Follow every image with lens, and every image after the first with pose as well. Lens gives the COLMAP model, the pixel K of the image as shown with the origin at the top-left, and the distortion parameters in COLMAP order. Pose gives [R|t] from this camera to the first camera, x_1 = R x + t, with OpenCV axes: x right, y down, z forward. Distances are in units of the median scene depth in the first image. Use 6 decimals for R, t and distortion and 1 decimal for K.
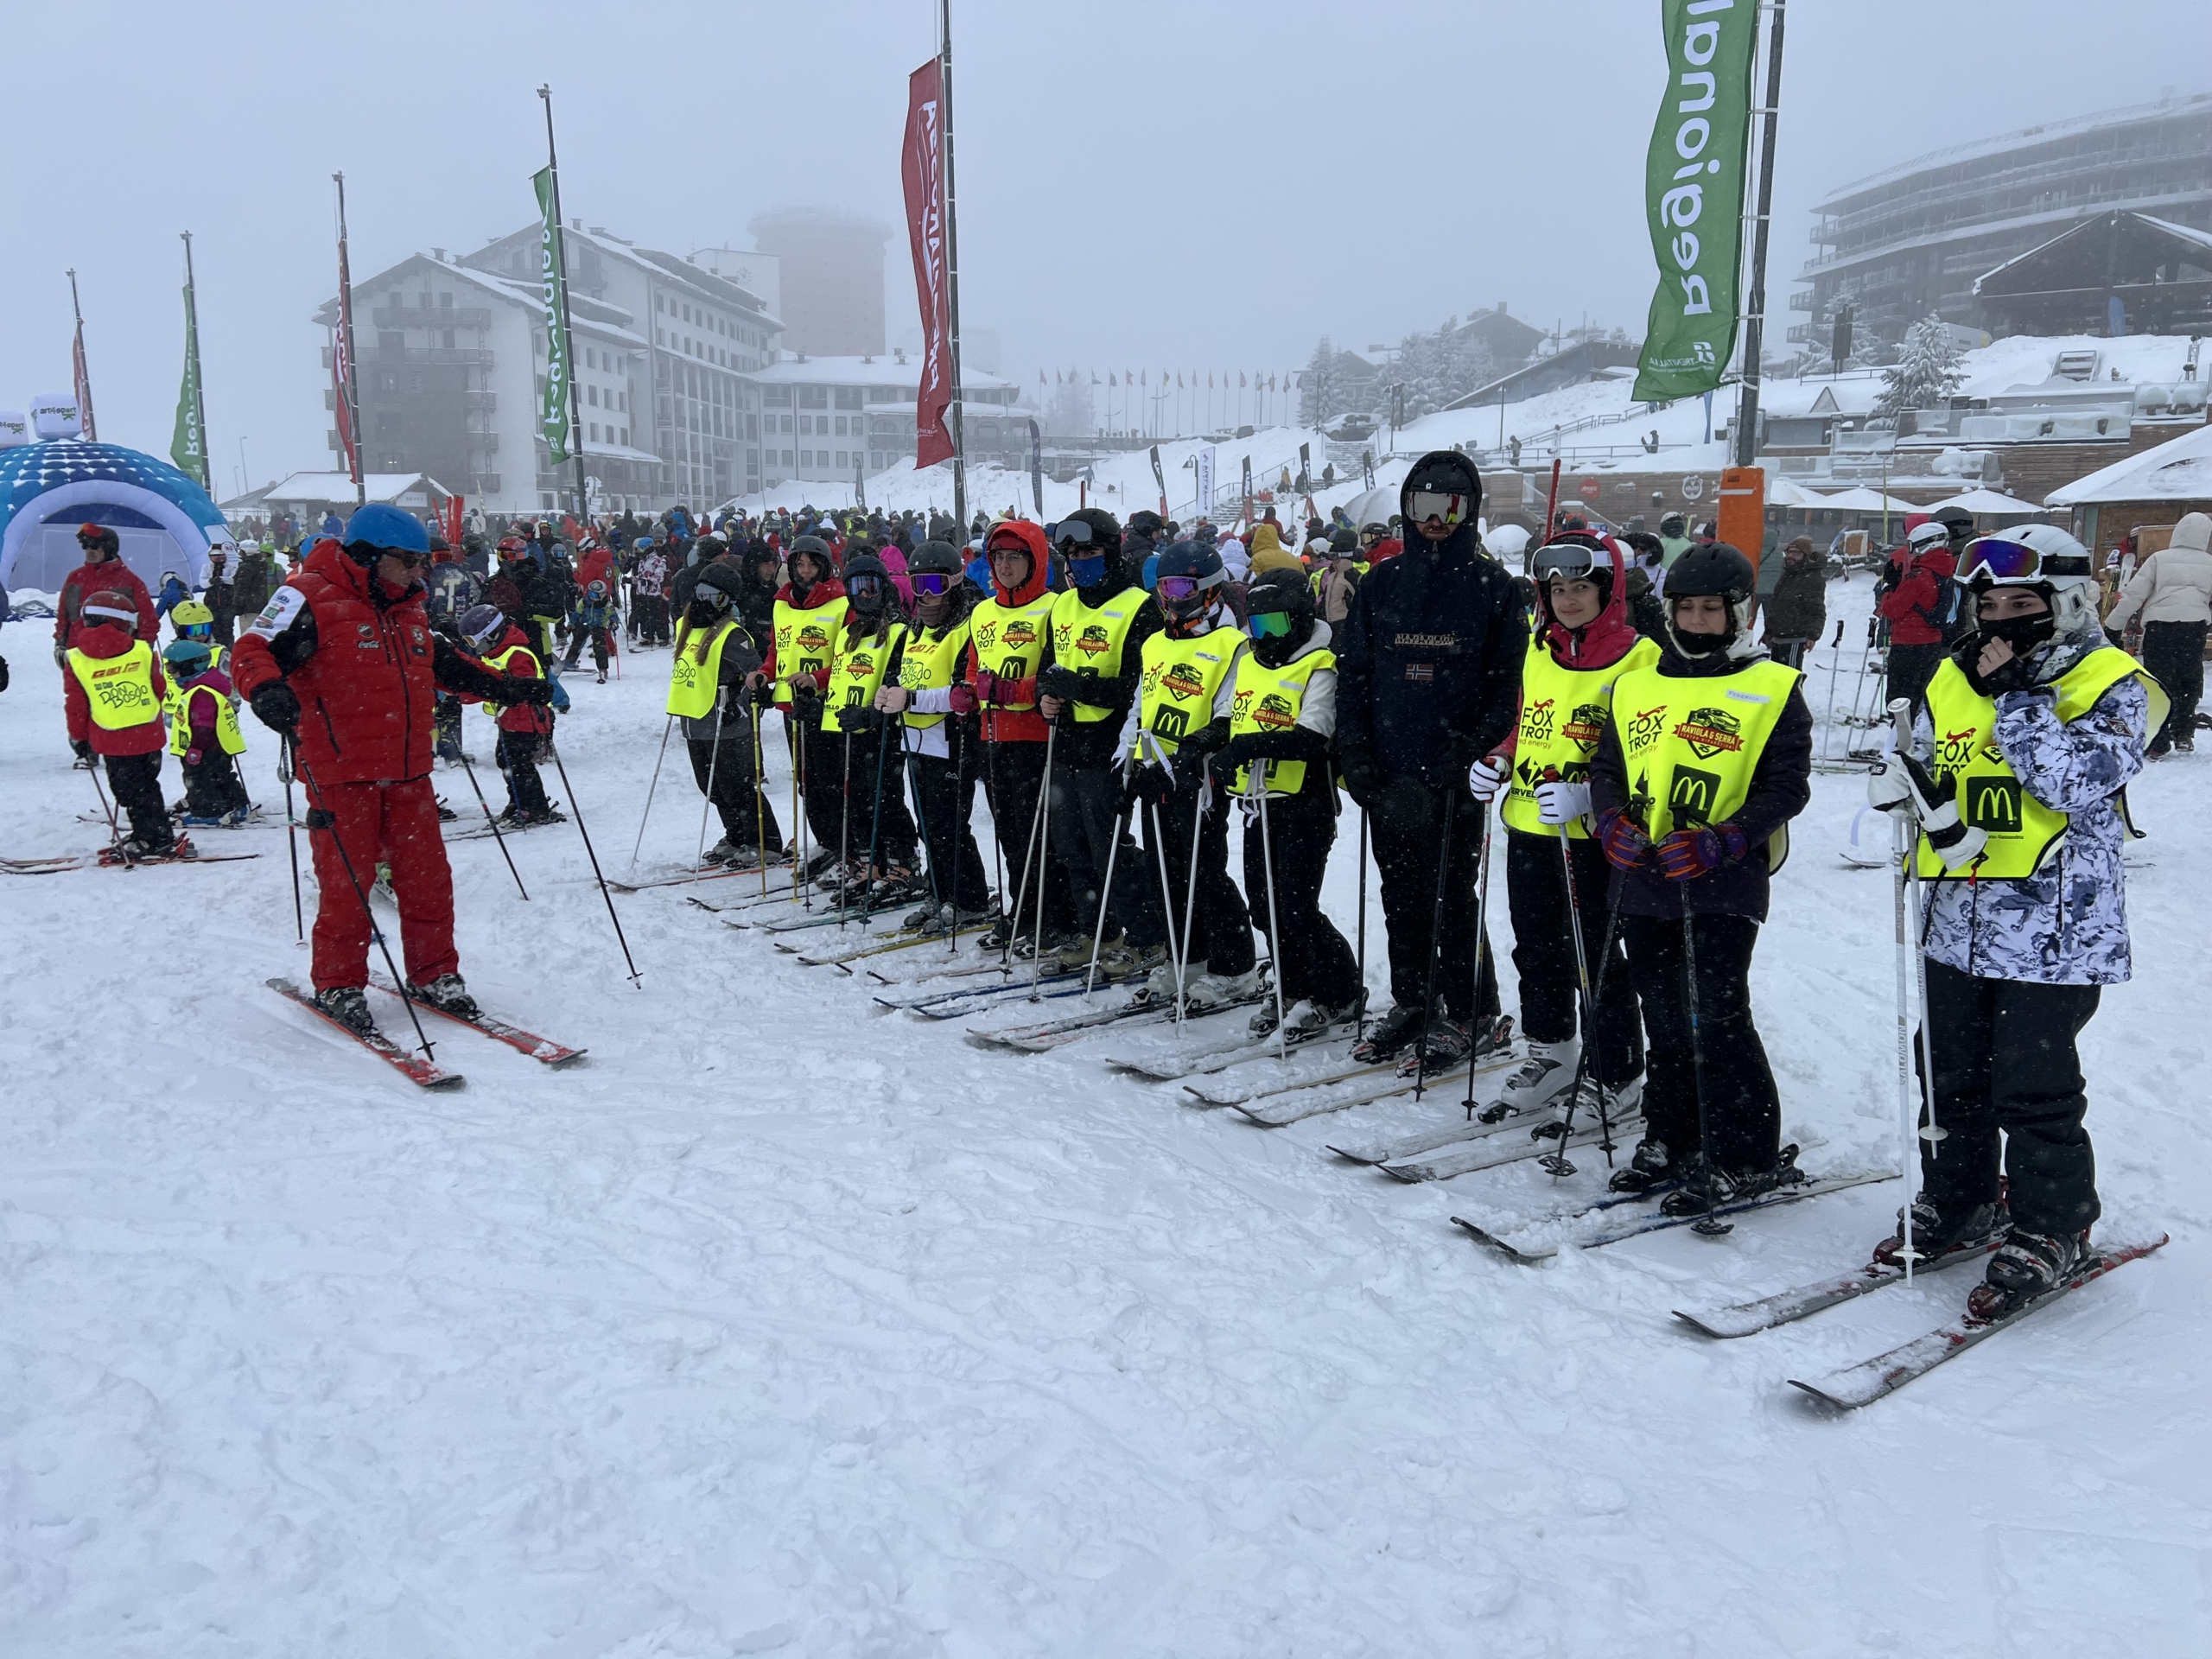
lens RADIAL K [[1634.2, 0, 1094.7], [0, 1634.2, 863.6], [0, 0, 1]] dist [0.046210, -0.048195]
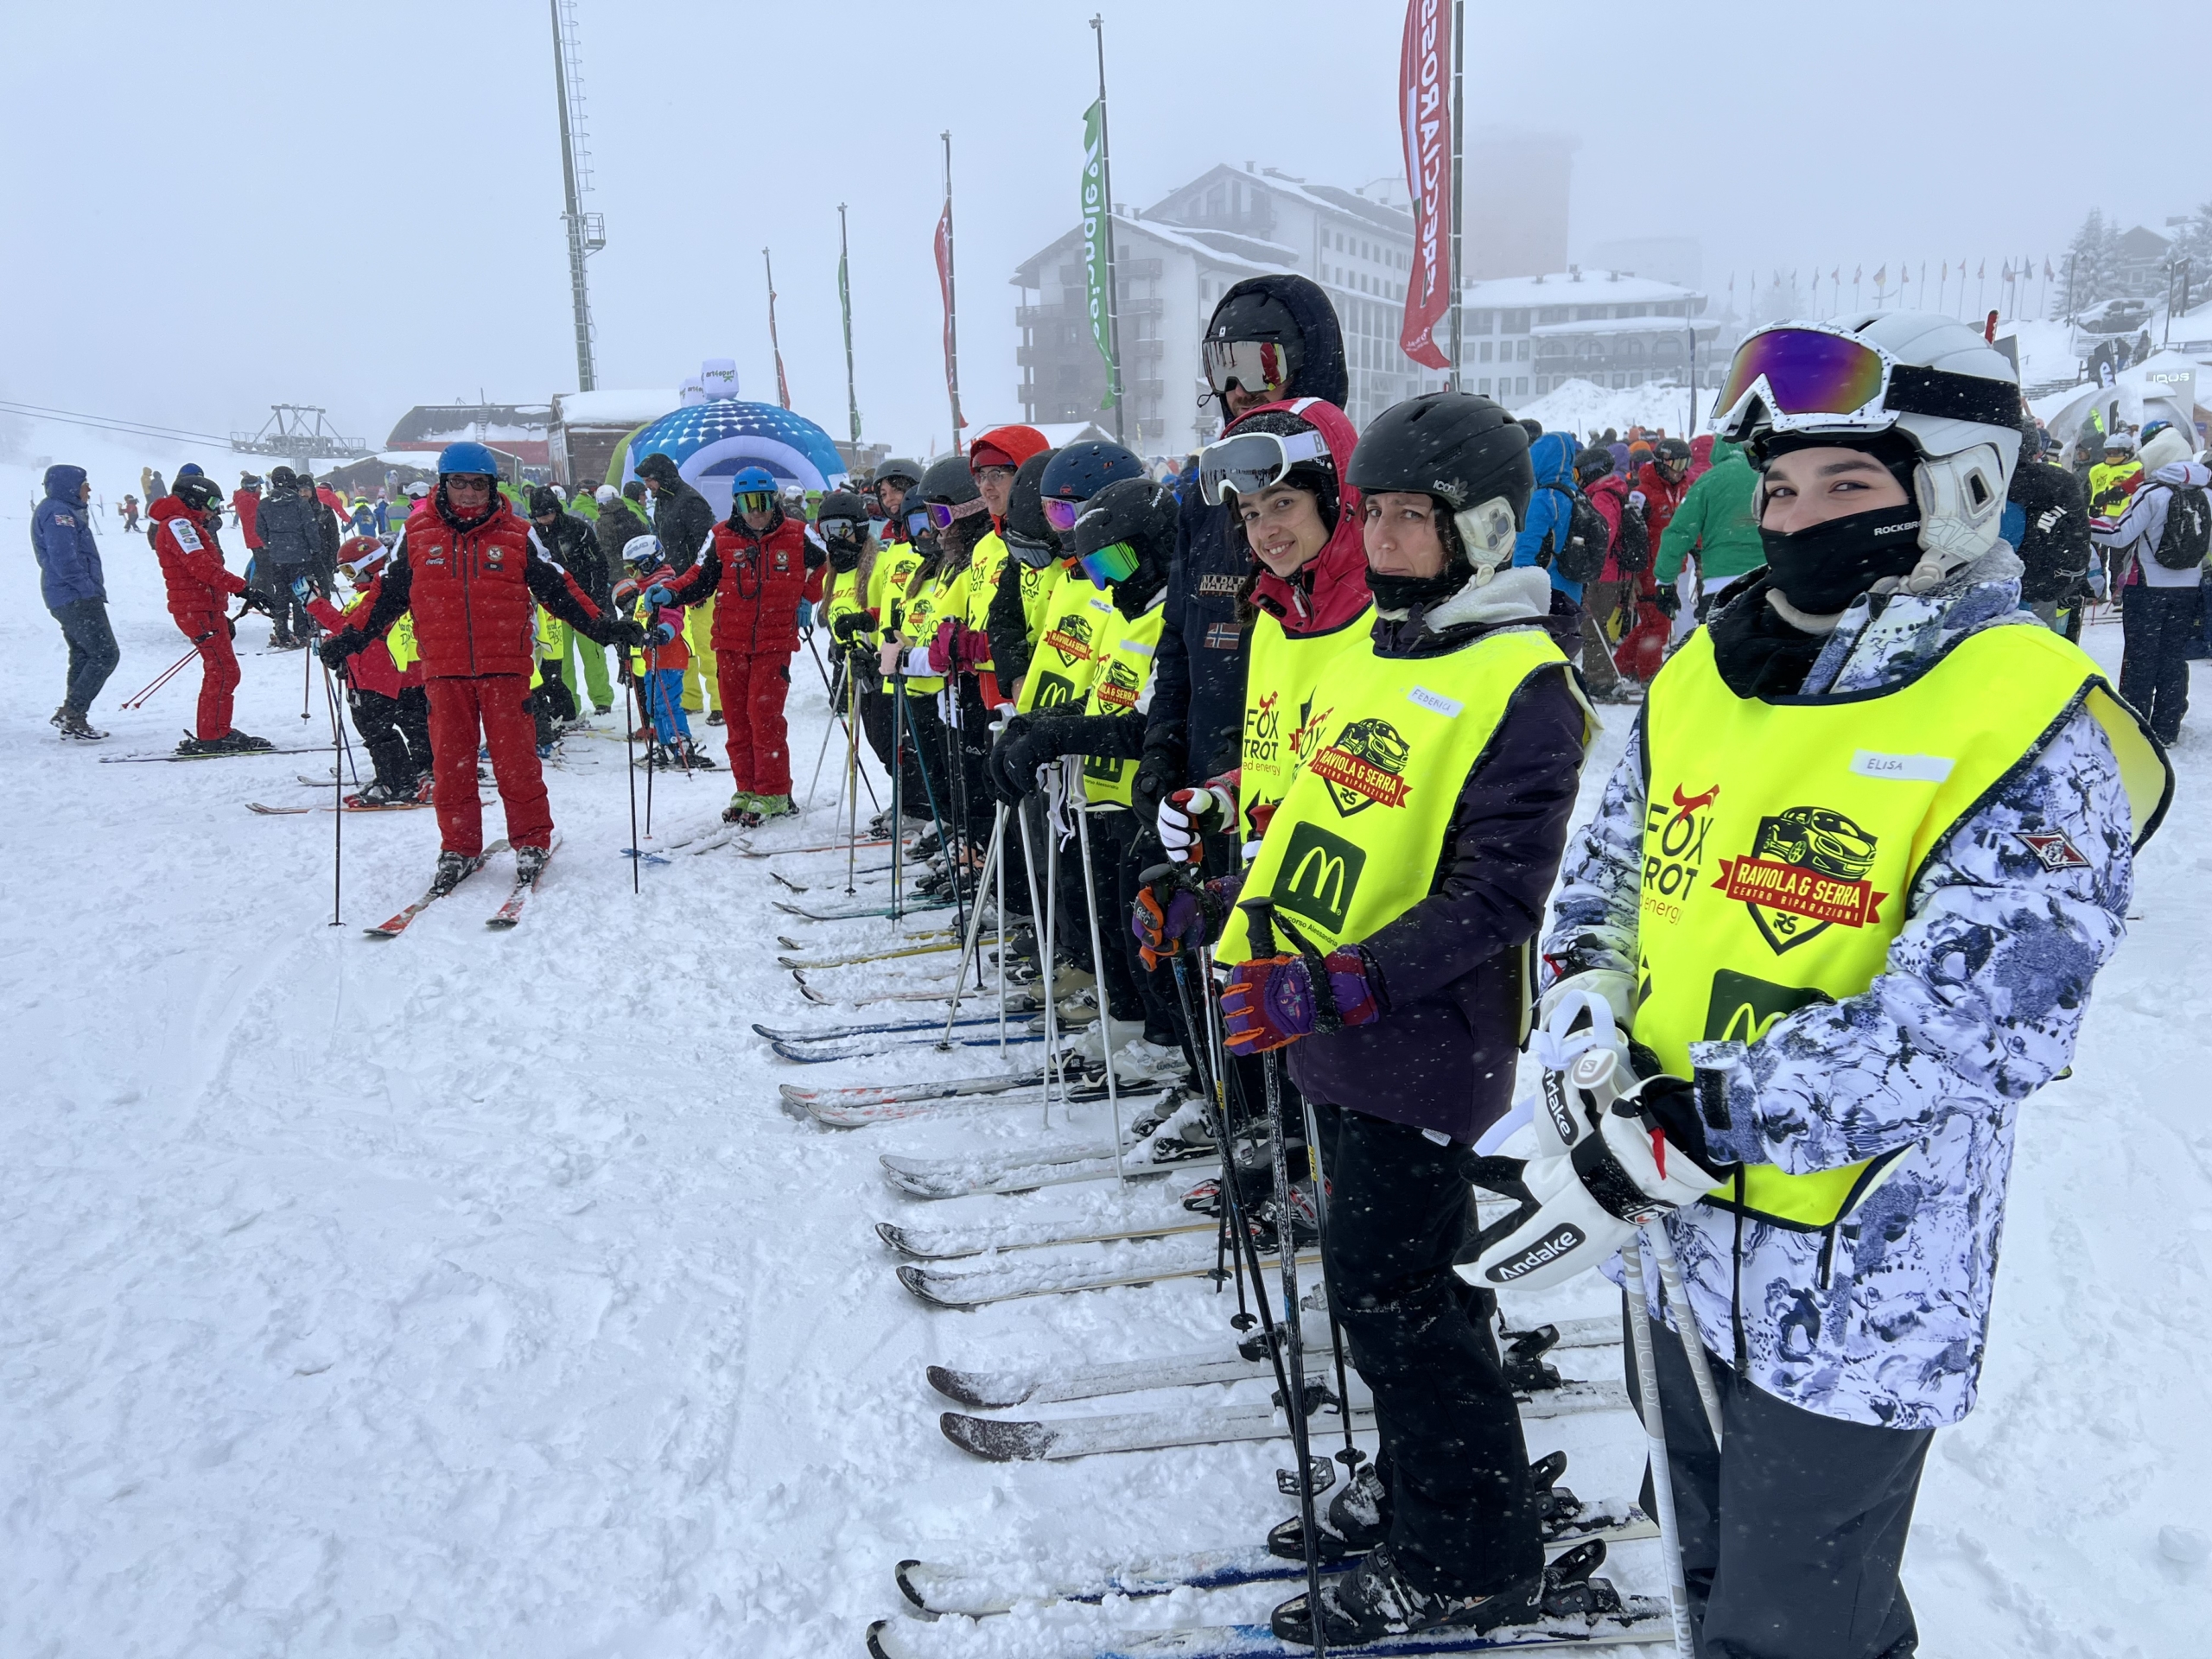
lens RADIAL K [[1634.2, 0, 1153.0], [0, 1634.2, 830.7], [0, 0, 1]] dist [0.046210, -0.048195]
pose [[0.919839, 0.056605, -0.388190, 0.358977], [-0.049688, 0.998377, 0.027844, -0.046521], [0.389136, -0.006324, 0.921159, 0.342595]]
